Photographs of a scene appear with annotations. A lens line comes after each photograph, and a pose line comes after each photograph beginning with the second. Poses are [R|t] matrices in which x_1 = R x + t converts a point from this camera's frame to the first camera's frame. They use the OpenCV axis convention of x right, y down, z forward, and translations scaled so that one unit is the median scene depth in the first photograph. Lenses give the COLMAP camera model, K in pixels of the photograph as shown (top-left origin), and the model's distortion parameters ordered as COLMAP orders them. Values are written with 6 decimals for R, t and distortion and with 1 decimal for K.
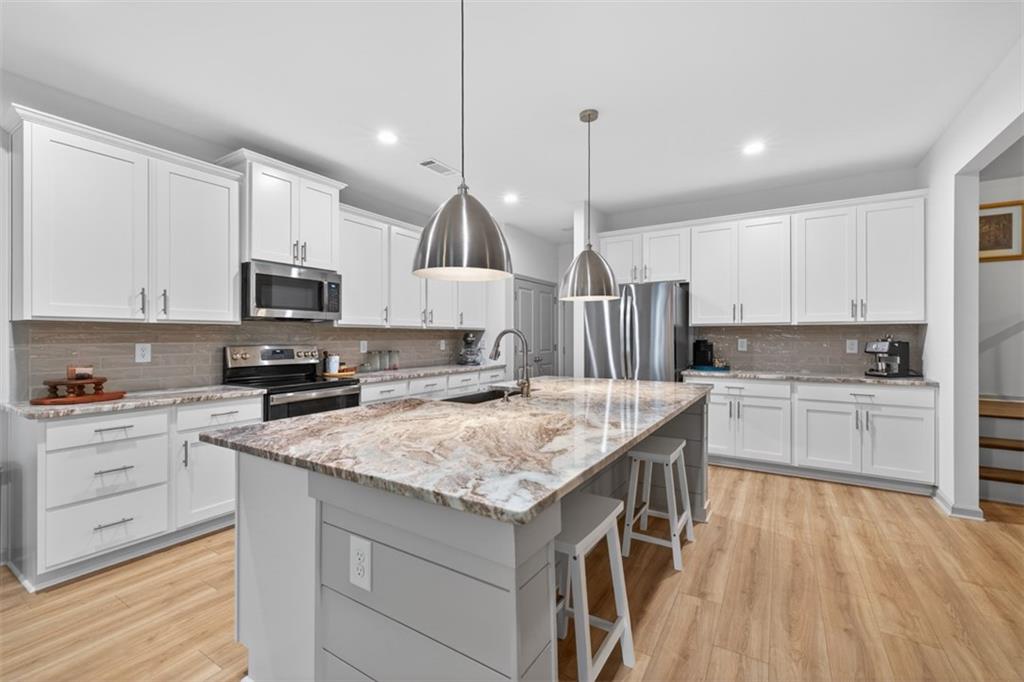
lens RADIAL K [[431.5, 0, 512.0], [0, 431.5, 341.0], [0, 0, 1]] dist [0.010559, -0.000051]
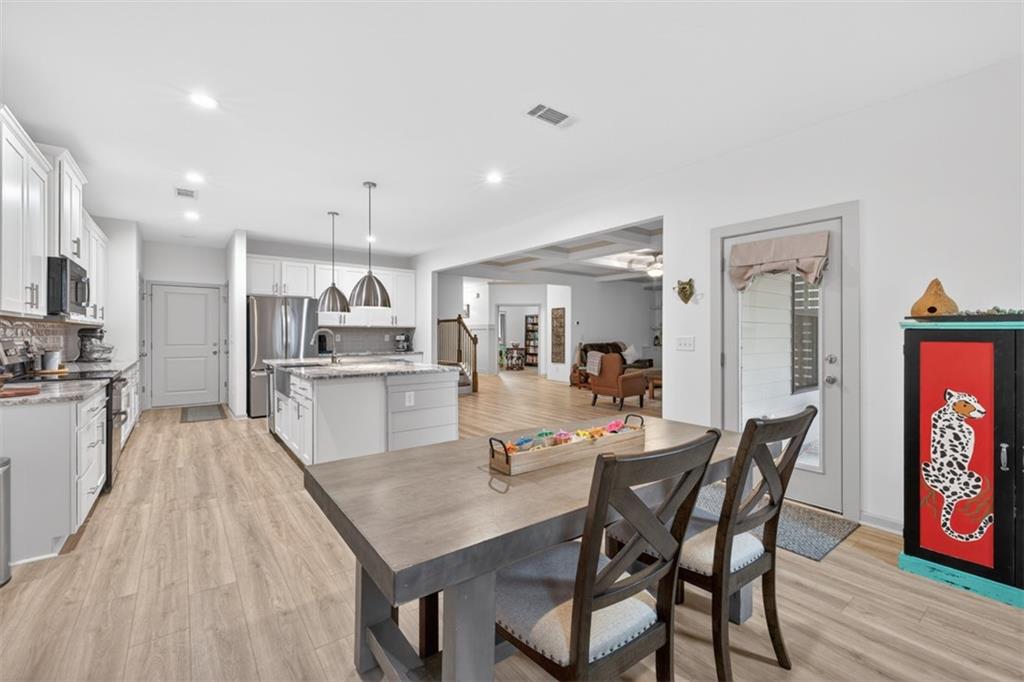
lens RADIAL K [[431.5, 0, 512.0], [0, 431.5, 341.0], [0, 0, 1]] dist [0.010559, -0.000051]
pose [[0.352084, -0.014774, 0.935852, -1.007647], [0.007432, 0.999888, 0.012989, 0.005757], [-0.935939, 0.002382, 0.352154, -0.296104]]
